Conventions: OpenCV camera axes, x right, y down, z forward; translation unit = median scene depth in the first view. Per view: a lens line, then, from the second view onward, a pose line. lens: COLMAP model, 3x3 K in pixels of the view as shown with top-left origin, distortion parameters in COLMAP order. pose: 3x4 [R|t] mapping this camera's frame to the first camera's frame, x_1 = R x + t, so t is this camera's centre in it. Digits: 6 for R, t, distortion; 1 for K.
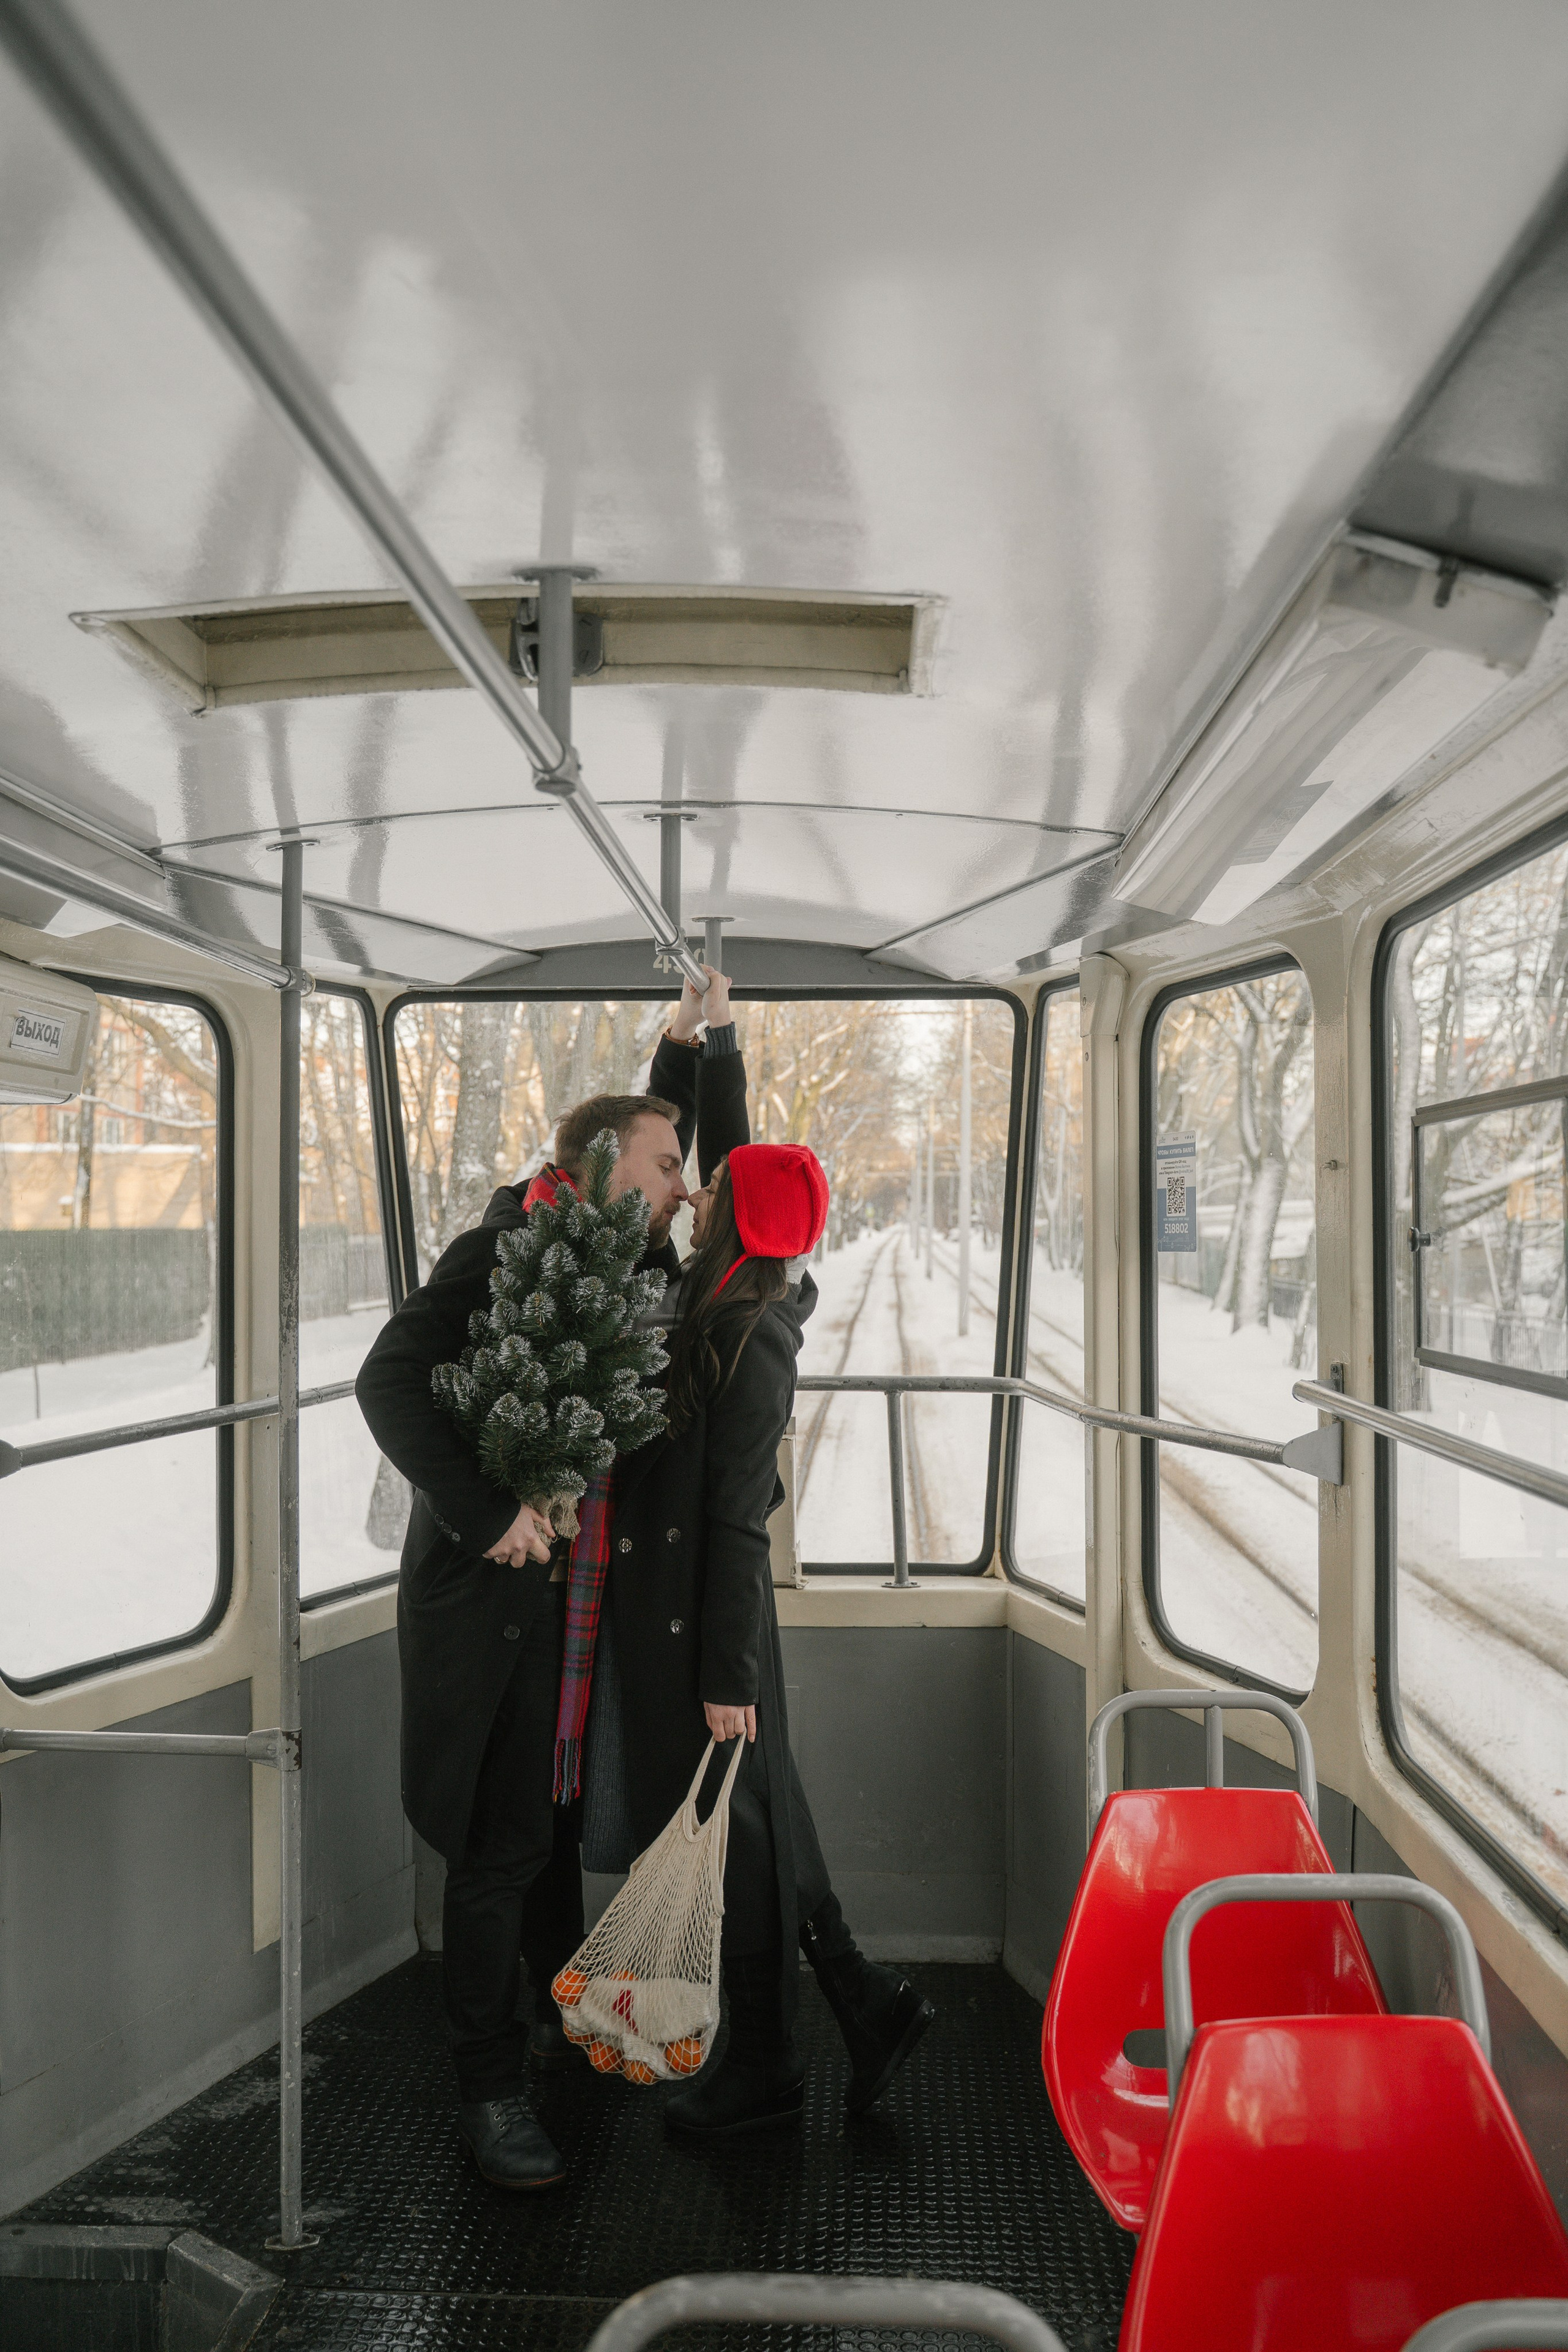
lens RADIAL K [[1866.7, 0, 791.8], [0, 1866.7, 1164.9], [0, 0, 1]] dist [-0.097713, 0.036127]
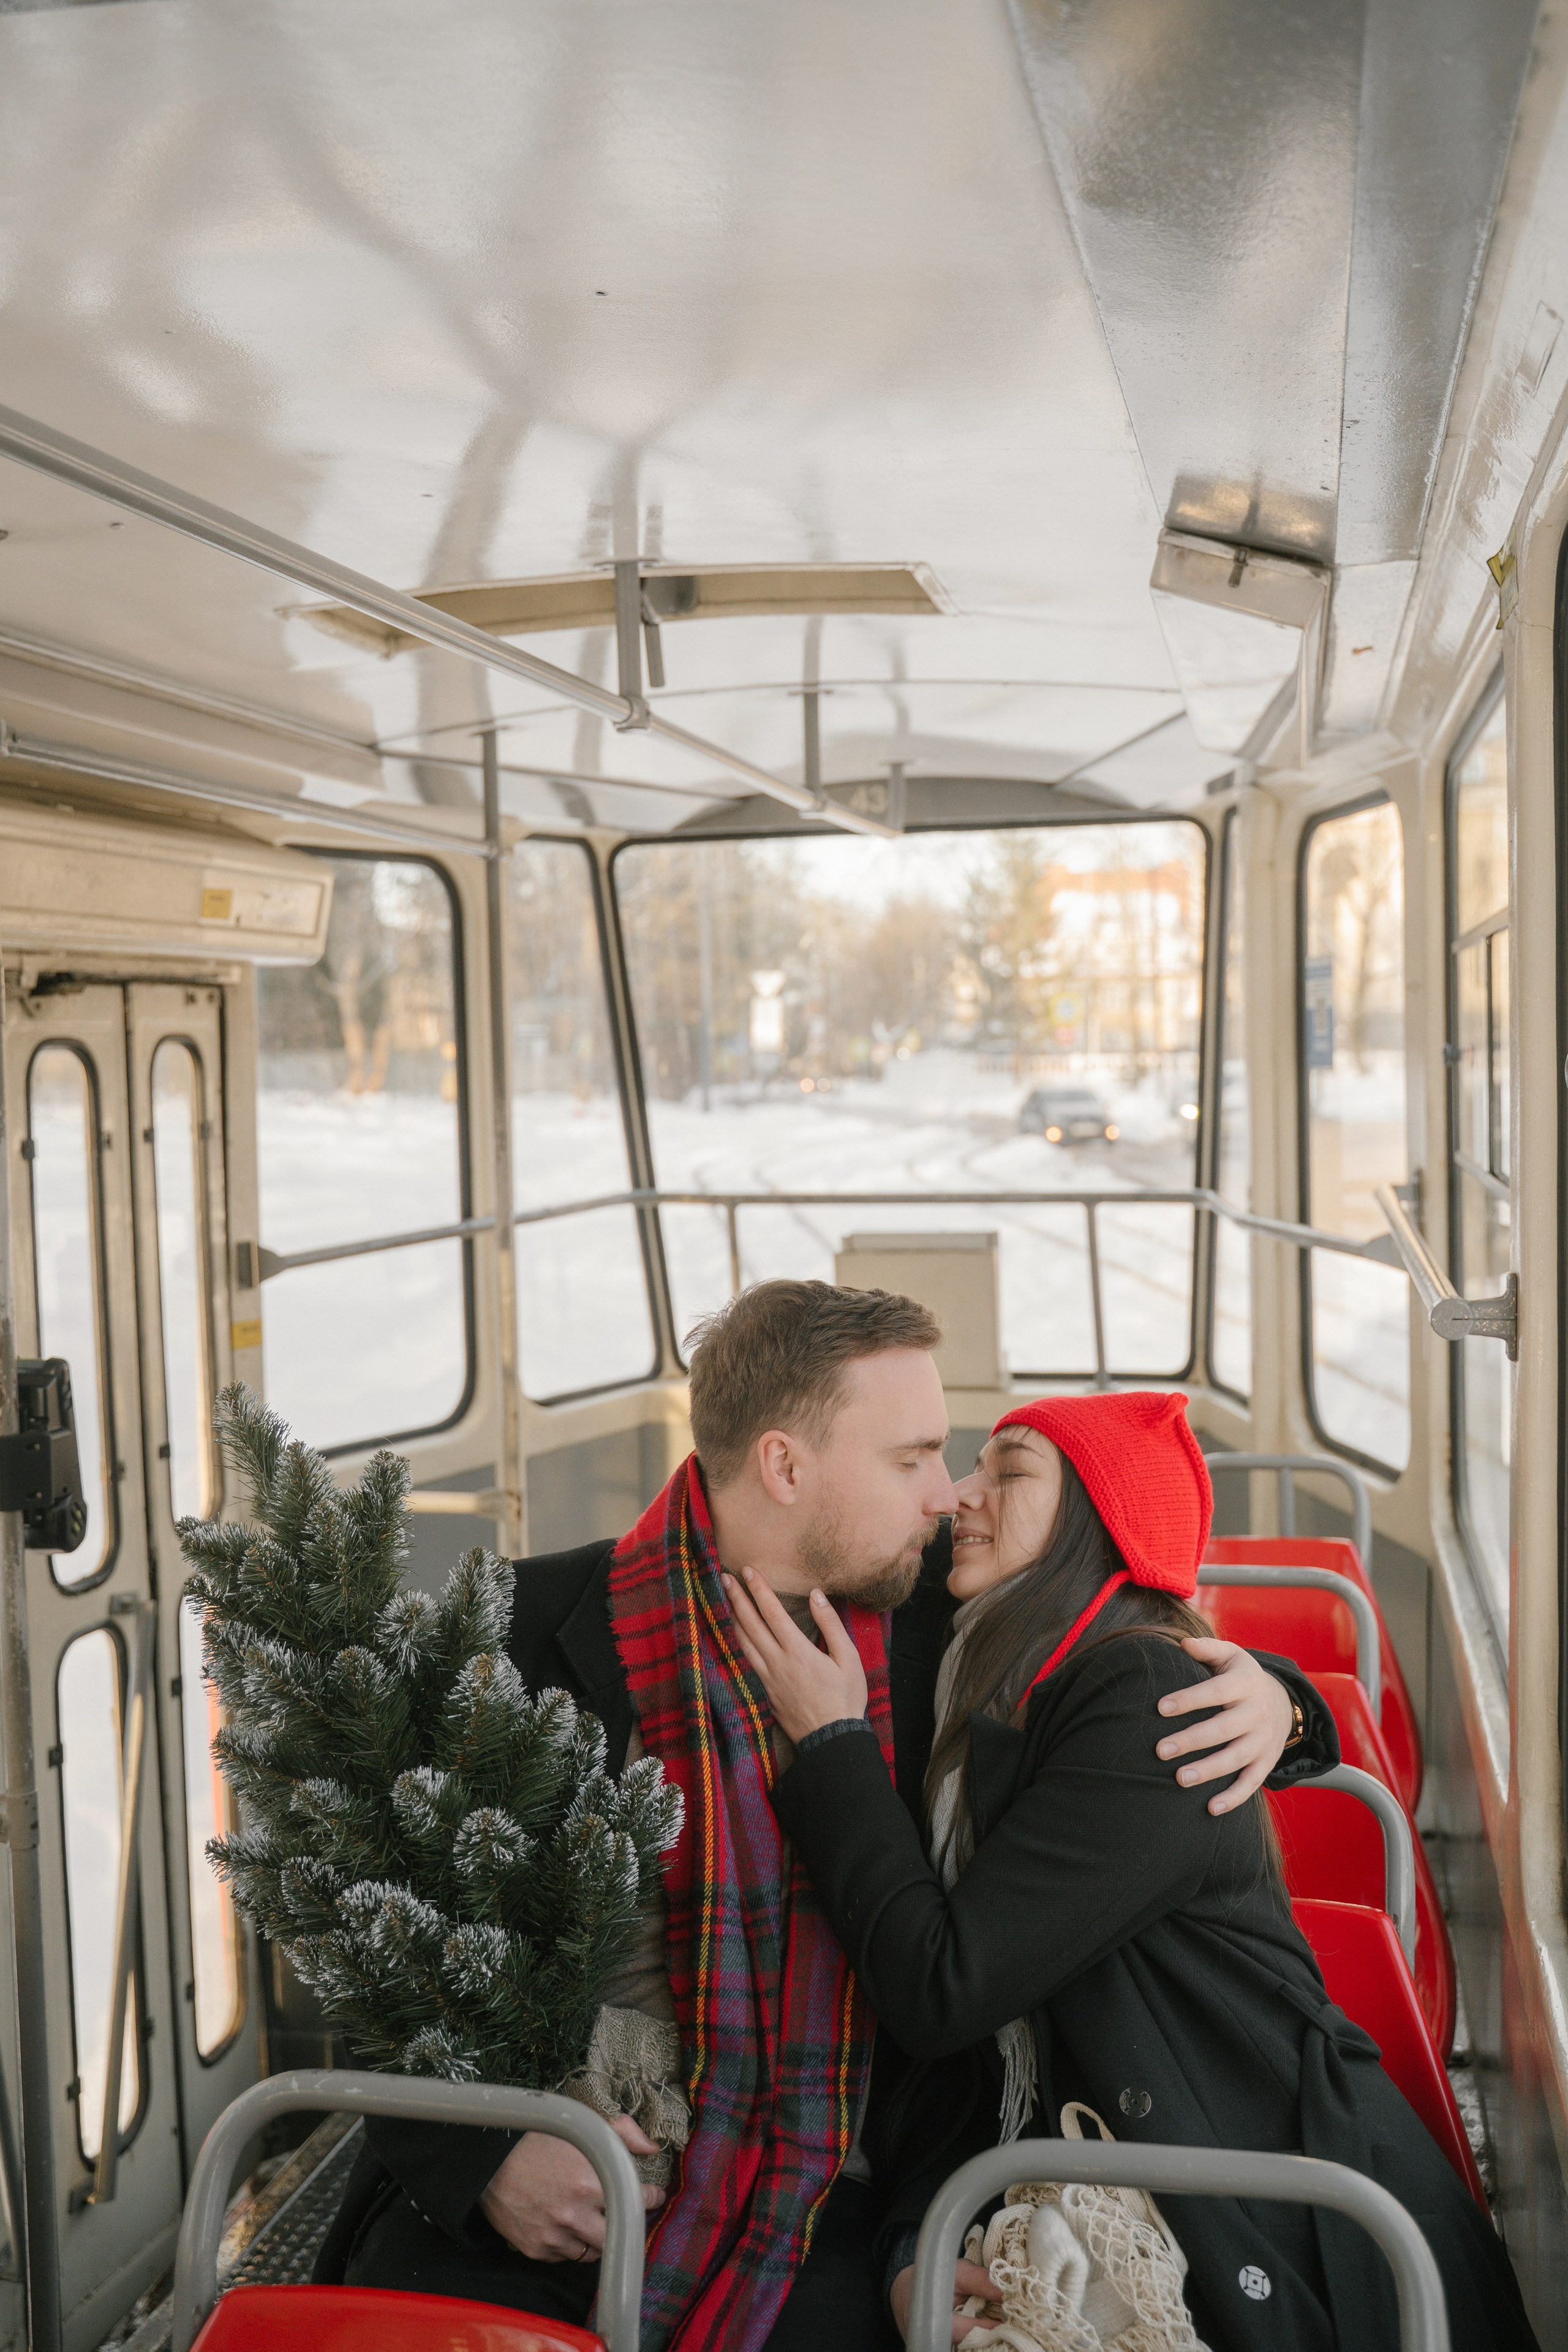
lens RADIAL K [[2205.3, 0, 789.1], [0, 2205.3, 1163.1], [0, 0, 1]] dist [0.002261, 0.000000]
pose [[0.981860, -0.012032, -0.189224, 0.144143], [0.028726, 0.995904, 0.085730, -0.015328], [0.187418, -0.089611, 0.978184, -0.284390]]
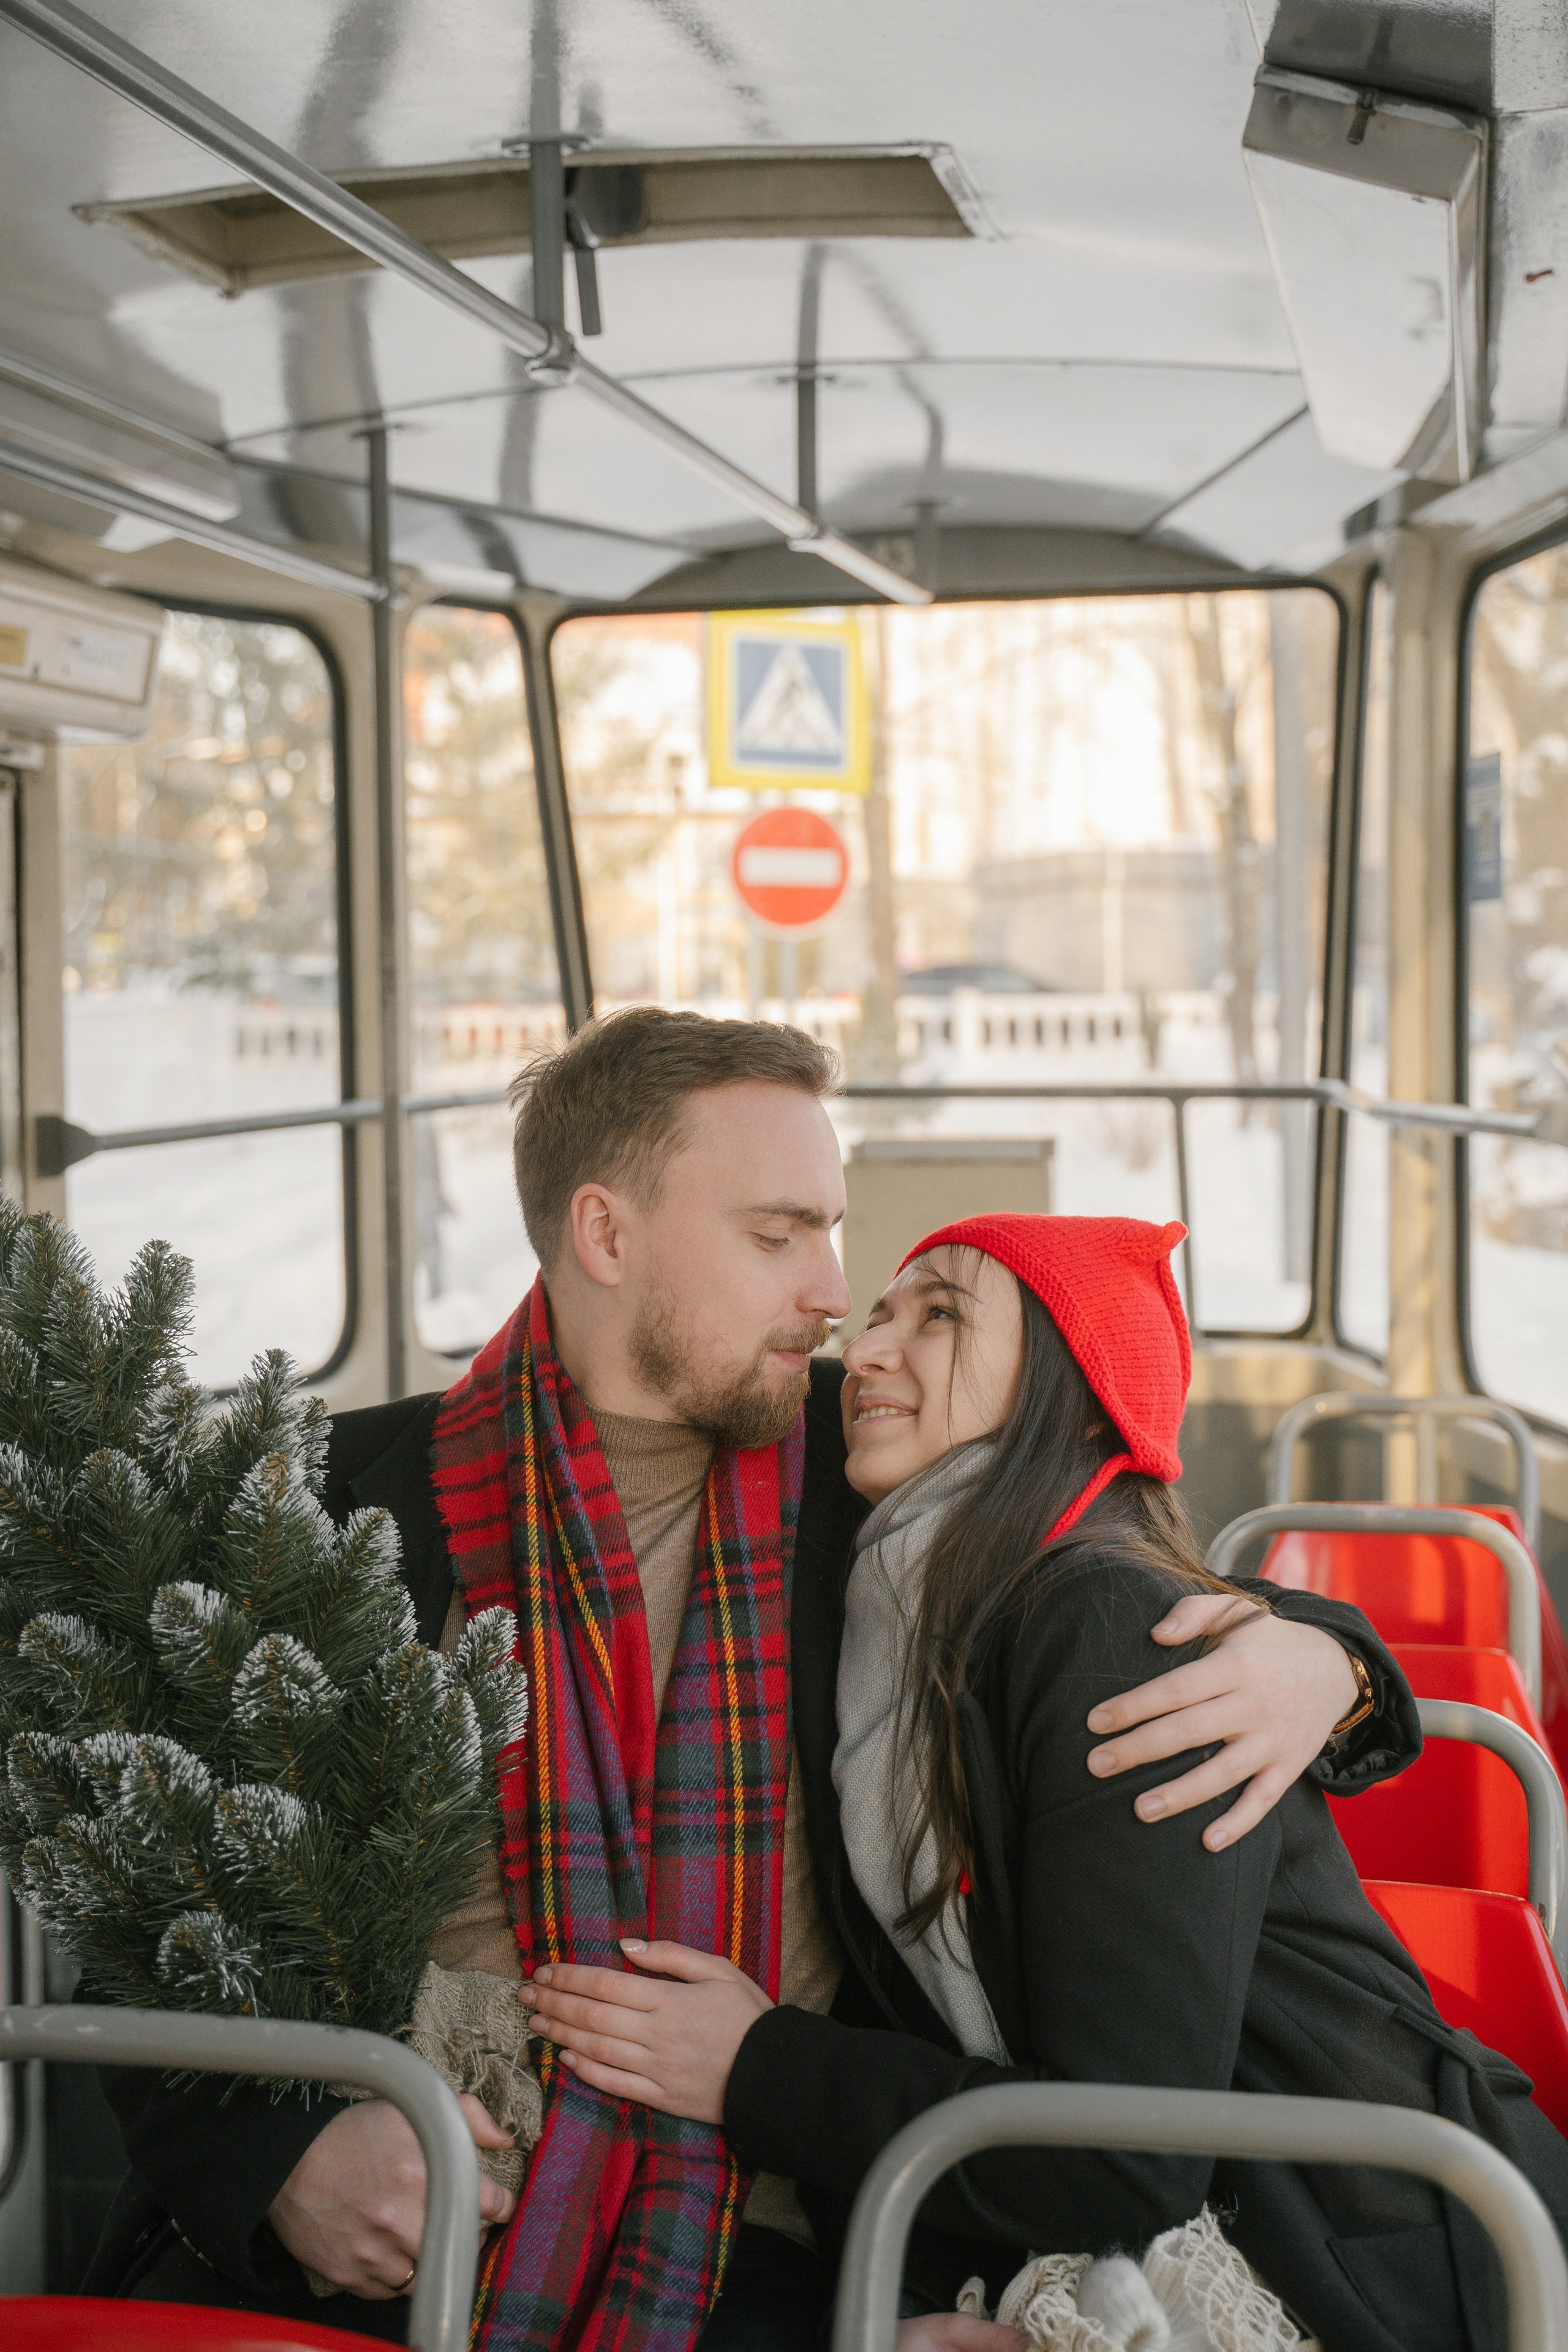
lens RADIAL K [[2906.0, 0, 787.6], [0, 2906.0, 1159.1], [0, 0, 1]] dist [0.030844, 0.000000]
pose [[0.980542, 0.001033, -0.196308, 0.156219], [0.017019, 0.995774, 0.090250, 0.038408], [0.195571, -0.091834, 0.976380, -0.272585]]
